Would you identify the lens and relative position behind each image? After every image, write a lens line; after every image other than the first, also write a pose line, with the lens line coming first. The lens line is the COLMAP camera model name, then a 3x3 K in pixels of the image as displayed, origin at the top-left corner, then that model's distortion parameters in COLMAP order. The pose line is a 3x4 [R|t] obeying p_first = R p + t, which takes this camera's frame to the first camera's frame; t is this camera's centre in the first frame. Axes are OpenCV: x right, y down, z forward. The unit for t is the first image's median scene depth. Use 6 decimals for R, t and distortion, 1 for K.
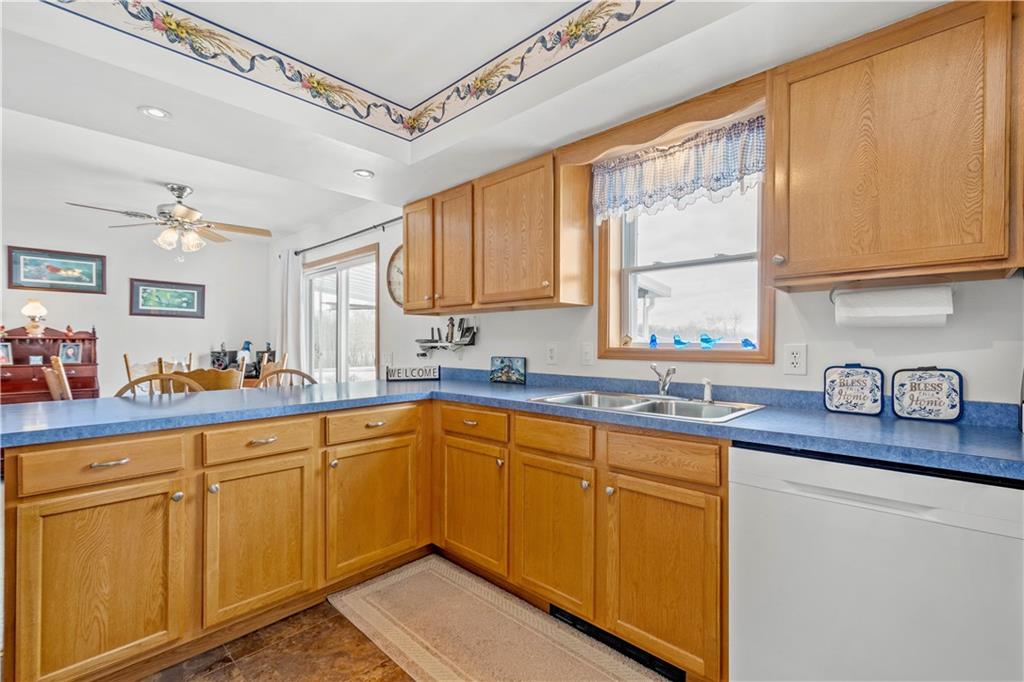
lens RADIAL K [[453.3, 0, 509.5], [0, 453.3, 345.5], [0, 0, 1]] dist [0.000958, 0.000060]
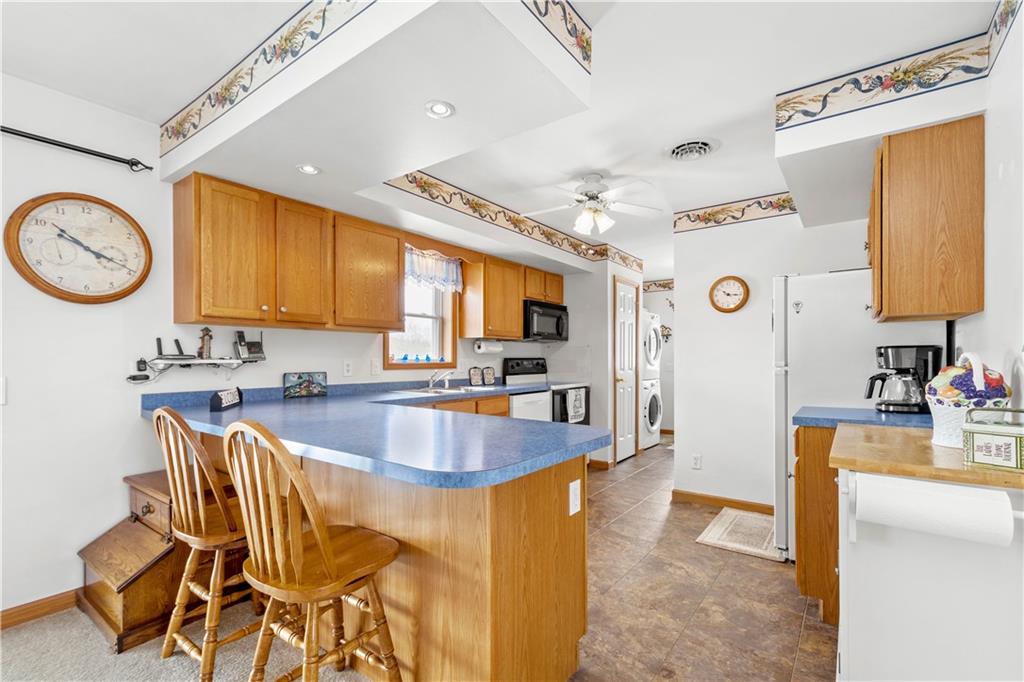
lens RADIAL K [[460.7, 0, 510.4], [0, 460.7, 362.1], [0, 0, 1]] dist [0.001037, 0.000005]
pose [[-0.118767, -0.006044, 0.992904, -1.170663], [0.007883, 0.999944, 0.007030, -0.003399], [-0.992891, 0.008662, -0.118713, 0.662668]]
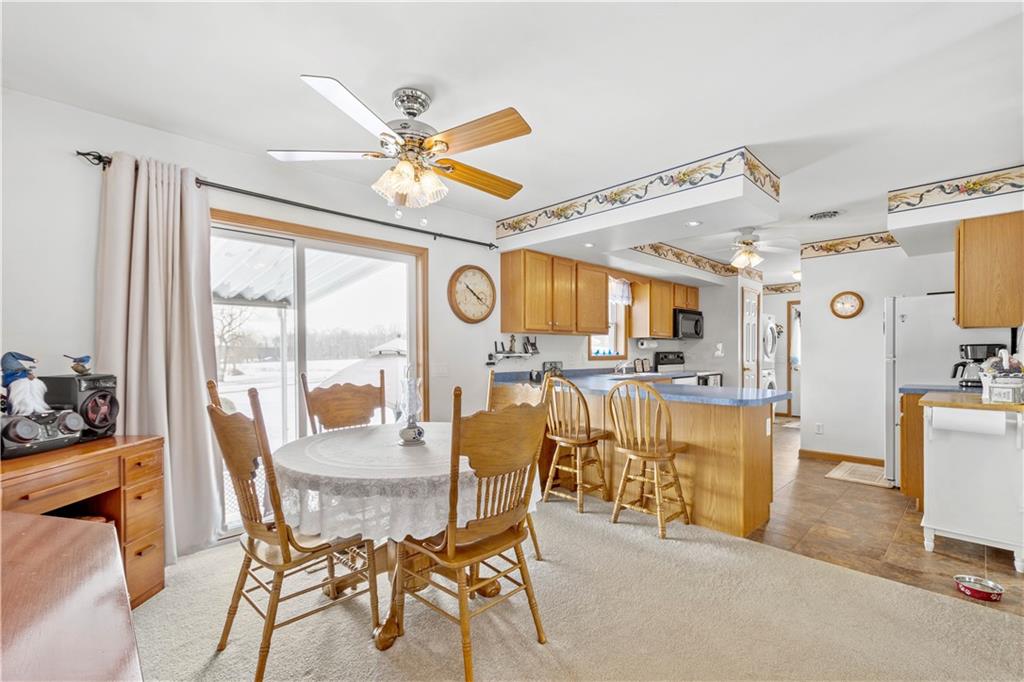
lens RADIAL K [[453.2, 0, 509.3], [0, 453.2, 358.0], [0, 0, 1]] dist [0.000083, -0.000372]
pose [[0.043140, -0.011773, 0.999000, -1.748606], [0.009525, 0.999890, 0.011373, -0.009872], [-0.999024, 0.009025, 0.043247, 1.116316]]
